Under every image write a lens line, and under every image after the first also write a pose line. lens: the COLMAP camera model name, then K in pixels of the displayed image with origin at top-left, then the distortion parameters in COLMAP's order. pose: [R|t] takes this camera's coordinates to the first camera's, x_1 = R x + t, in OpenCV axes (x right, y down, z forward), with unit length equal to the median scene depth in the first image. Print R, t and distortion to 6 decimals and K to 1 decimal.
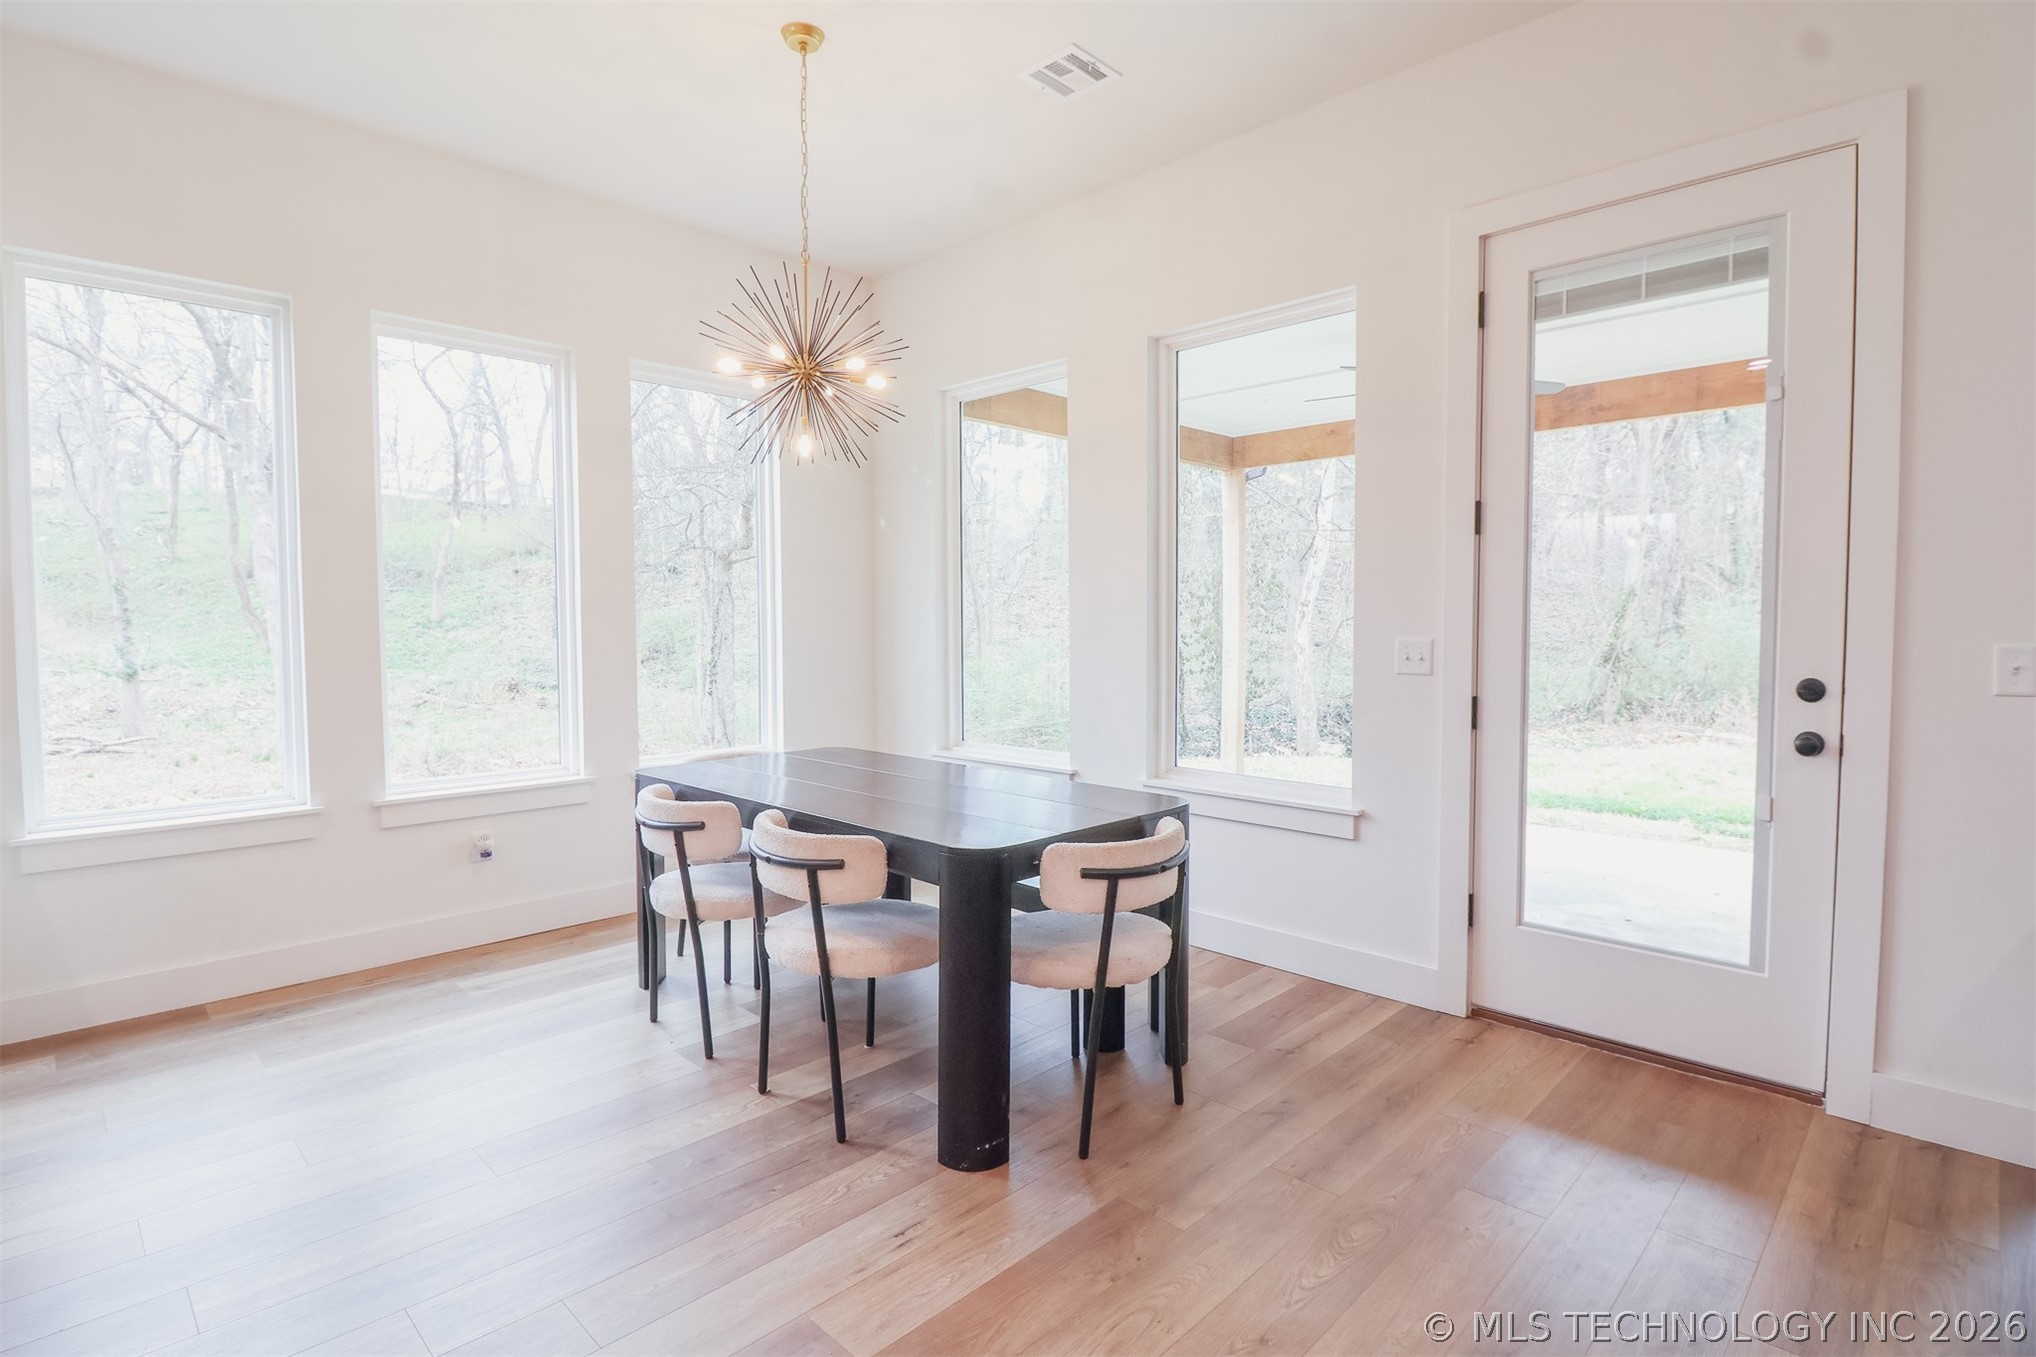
lens RADIAL K [[986.4, 0, 1028.5], [0, 986.4, 665.4], [0, 0, 1]] dist [-0.000588, 0.000217]
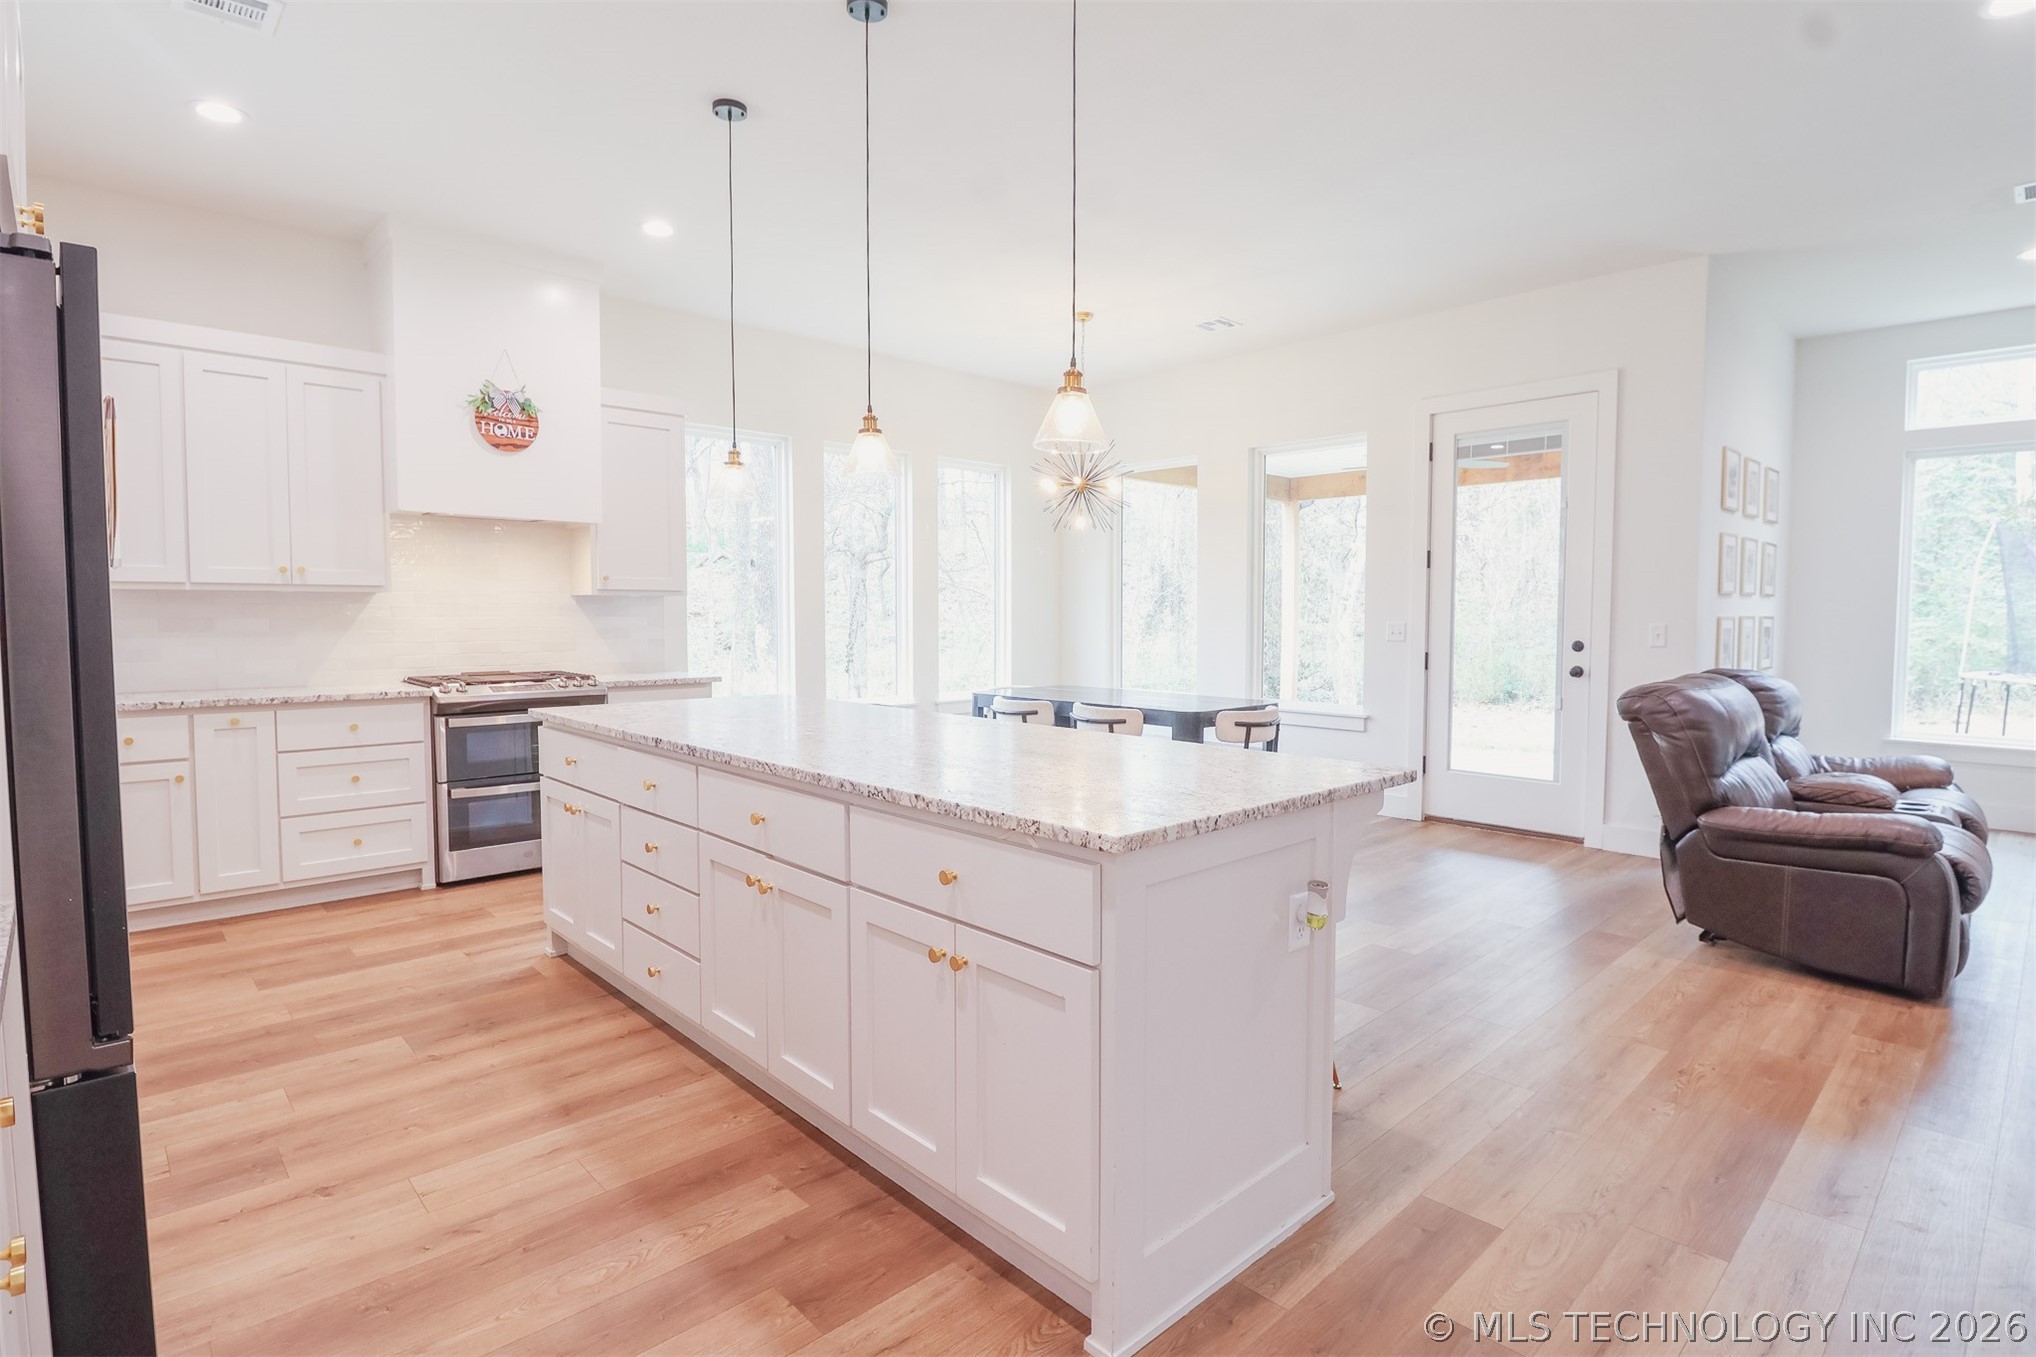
lens RADIAL K [[986.4, 0, 1028.5], [0, 986.4, 665.4], [0, 0, 1]] dist [-0.000588, 0.000217]
pose [[0.999144, 0.005797, -0.040952, -0.192005], [-0.005401, 0.999938, 0.009767, 0.033501], [0.041006, -0.009537, 0.999113, -0.750595]]
